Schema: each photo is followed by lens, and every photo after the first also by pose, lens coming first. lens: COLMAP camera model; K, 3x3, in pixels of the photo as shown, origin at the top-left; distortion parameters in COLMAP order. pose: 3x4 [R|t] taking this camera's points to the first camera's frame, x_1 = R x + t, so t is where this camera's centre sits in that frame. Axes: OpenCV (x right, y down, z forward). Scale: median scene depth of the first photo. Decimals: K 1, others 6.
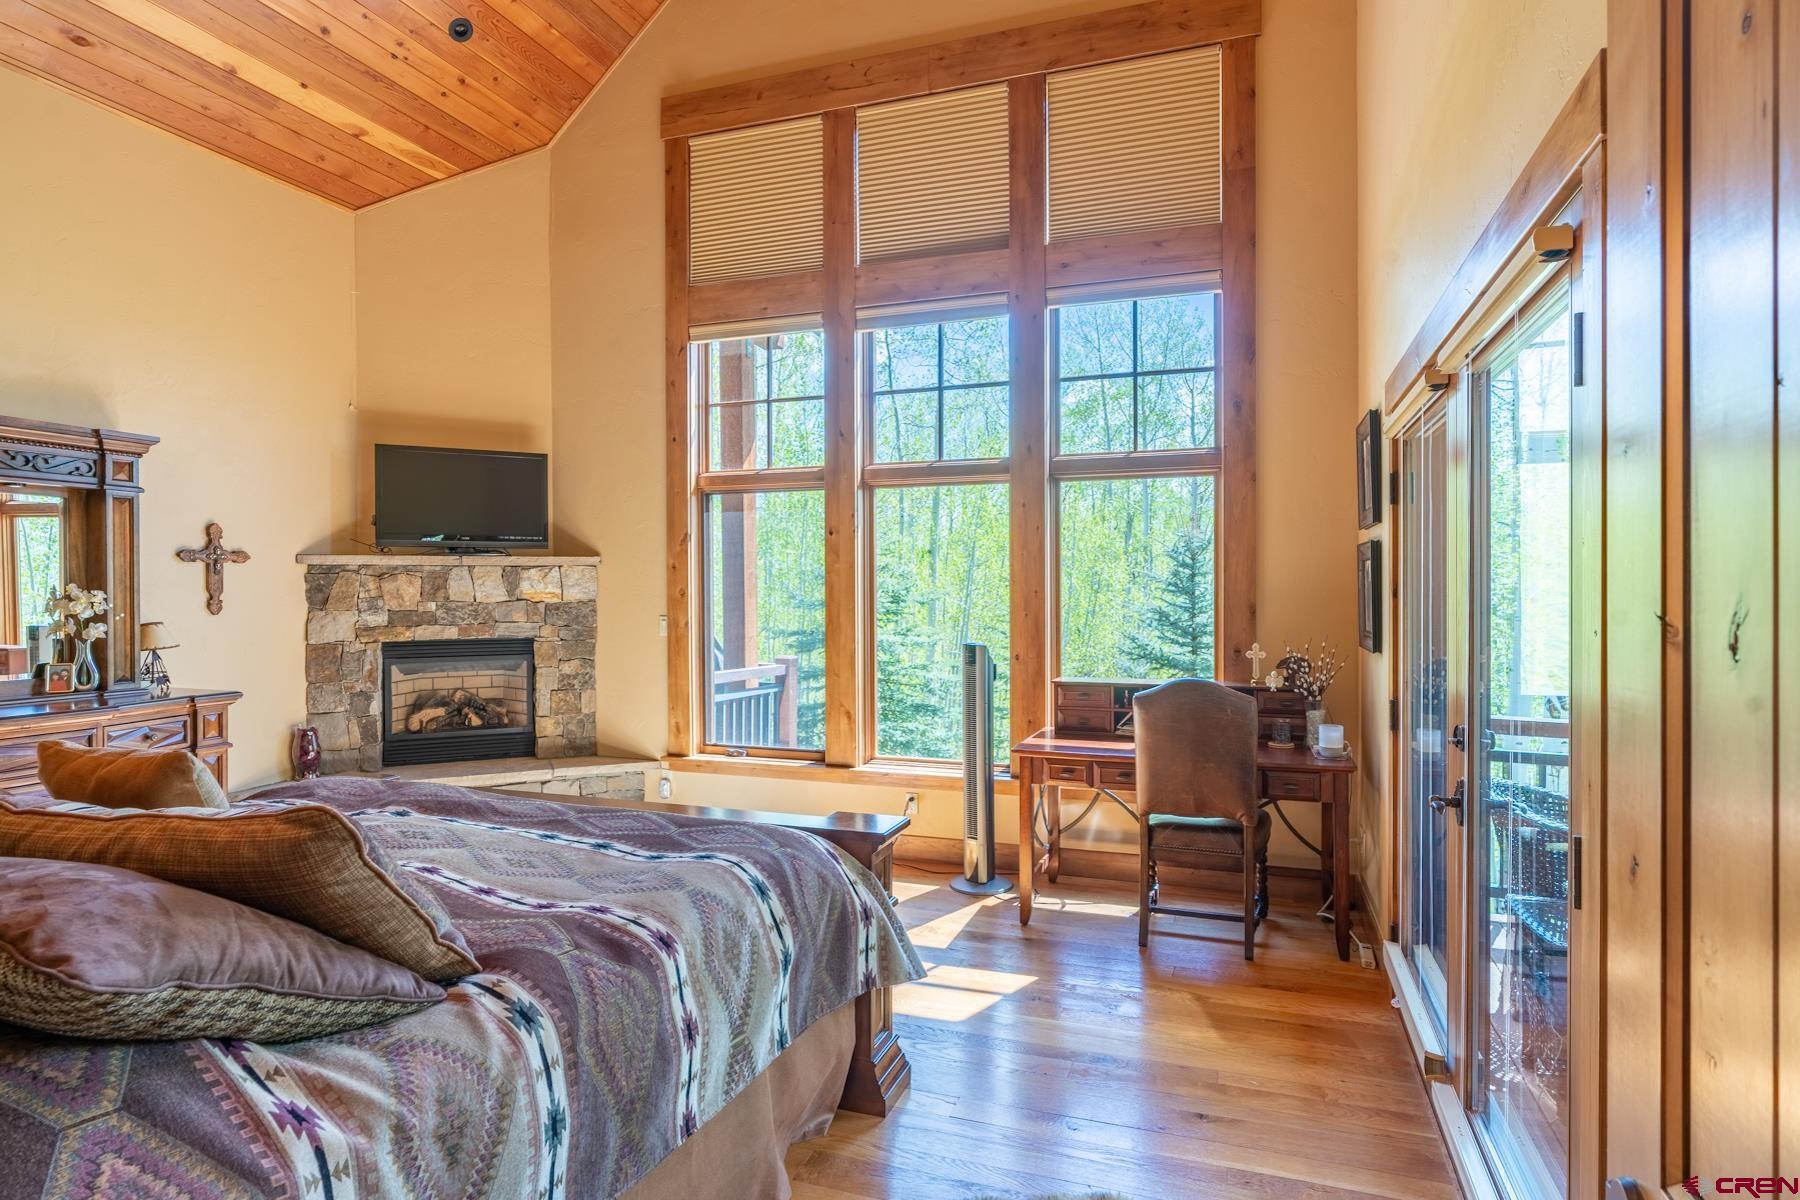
lens RADIAL K [[961.2, 0, 908.8], [0, 961.2, 589.4], [0, 0, 1]] dist [-0.001271, 0.000935]
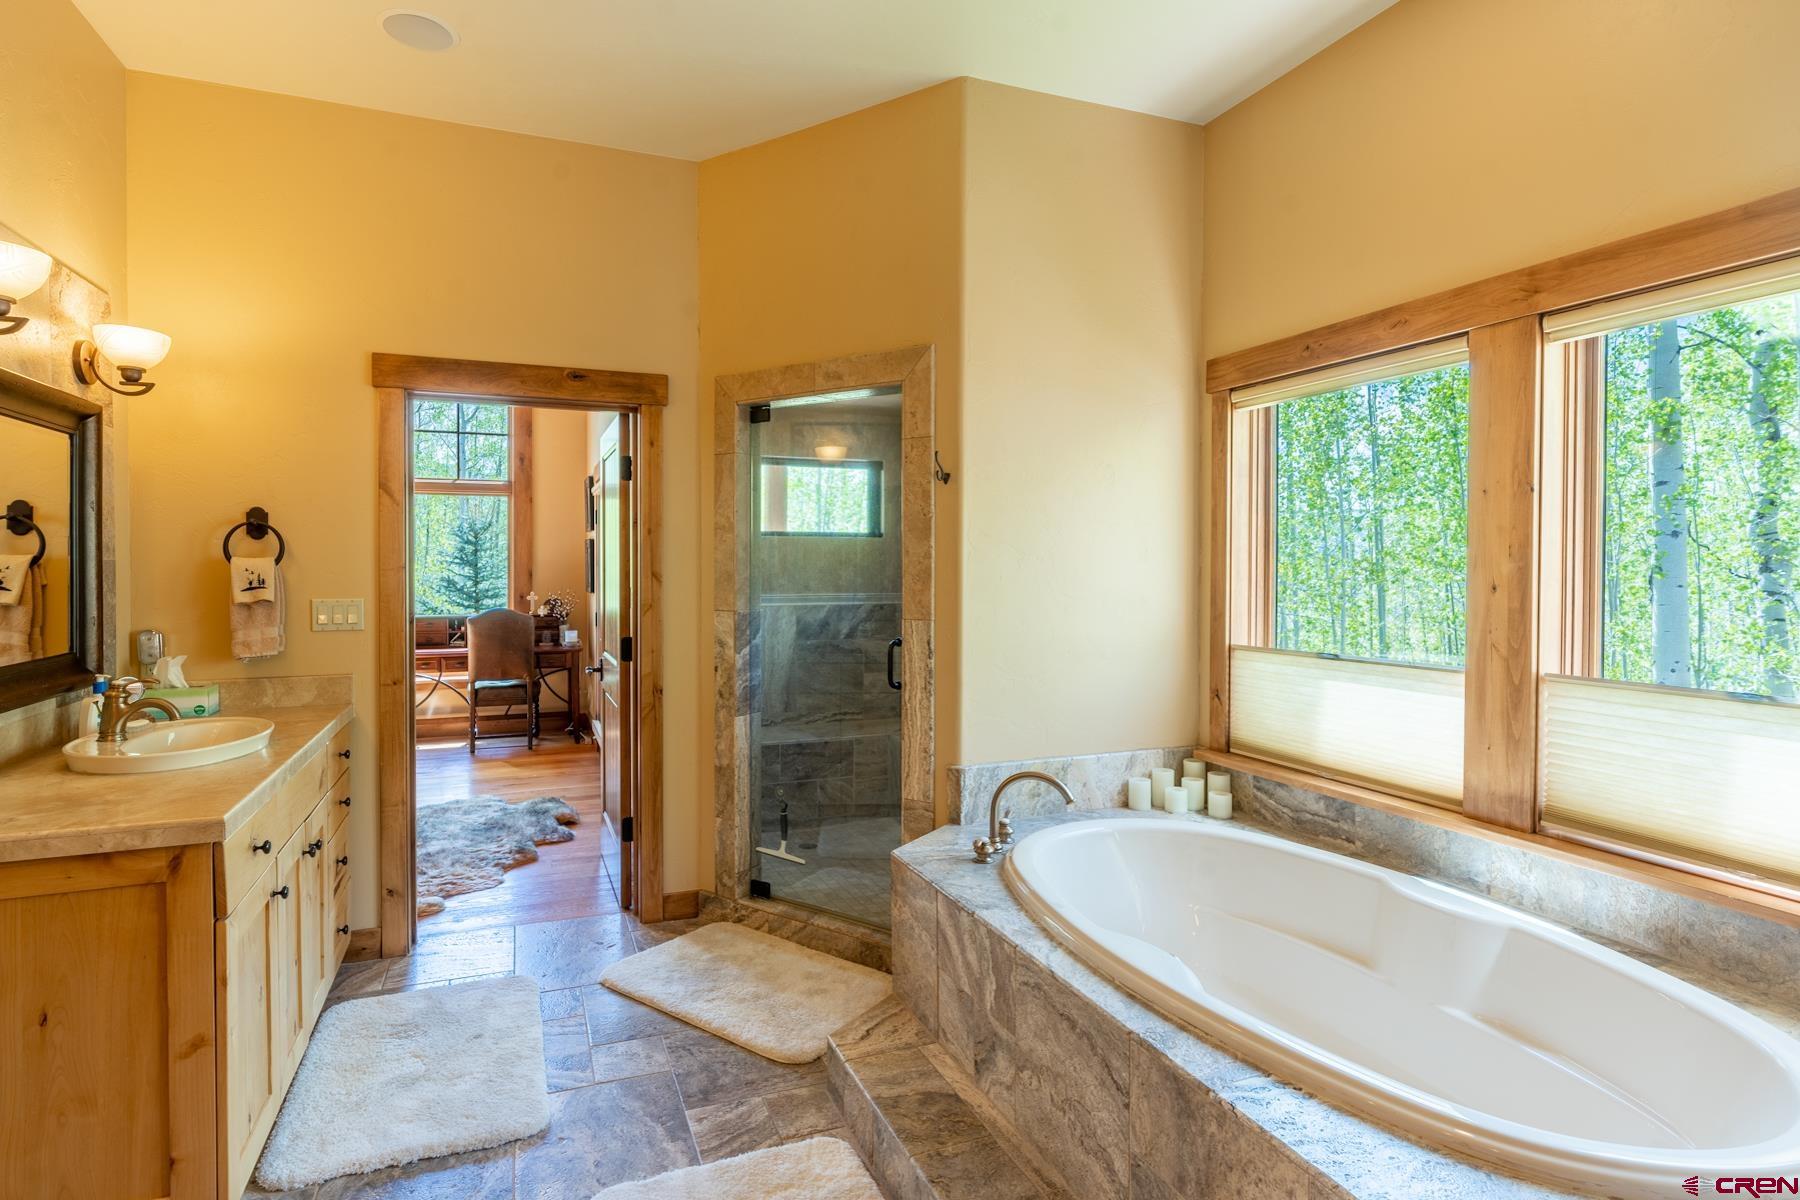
lens RADIAL K [[961.2, 0, 923.2], [0, 961.2, 568.6], [0, 0, 1]] dist [-0.001271, 0.000935]
pose [[0.737345, -0.003525, 0.675508, -0.276667], [-0.000954, 0.999980, 0.006260, 0.000242], [-0.675516, -0.005260, 0.737326, -0.722138]]
